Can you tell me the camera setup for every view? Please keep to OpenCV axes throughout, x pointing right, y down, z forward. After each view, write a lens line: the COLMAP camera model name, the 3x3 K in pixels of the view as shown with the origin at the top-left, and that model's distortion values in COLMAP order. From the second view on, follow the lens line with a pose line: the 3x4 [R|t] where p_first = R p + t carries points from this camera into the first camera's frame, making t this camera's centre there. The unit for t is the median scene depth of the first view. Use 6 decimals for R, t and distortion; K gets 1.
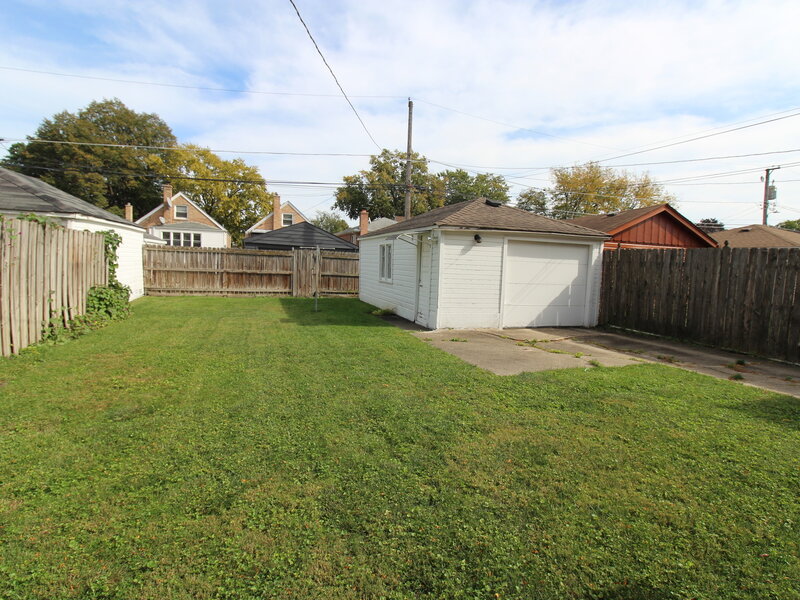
lens RADIAL K [[420.7, 0, 398.7], [0, 420.7, 291.3], [0, 0, 1]] dist [-0.013941, -0.002493]
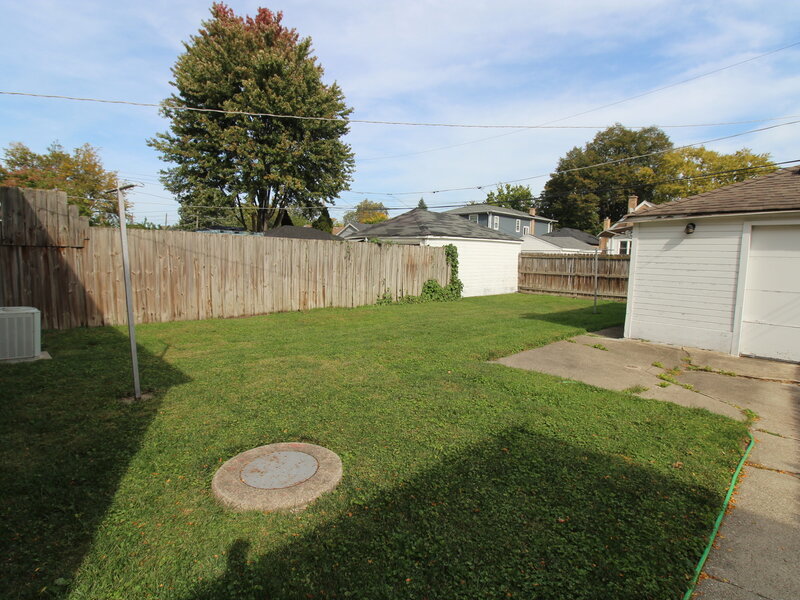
lens RADIAL K [[420.7, 0, 399.5], [0, 420.7, 304.6], [0, 0, 1]] dist [-0.013941, -0.002493]
pose [[0.396782, 0.074683, -0.914870, 0.417095], [-0.069589, 0.996264, 0.051146, 0.006136], [0.915271, 0.043371, 0.400496, 0.135025]]
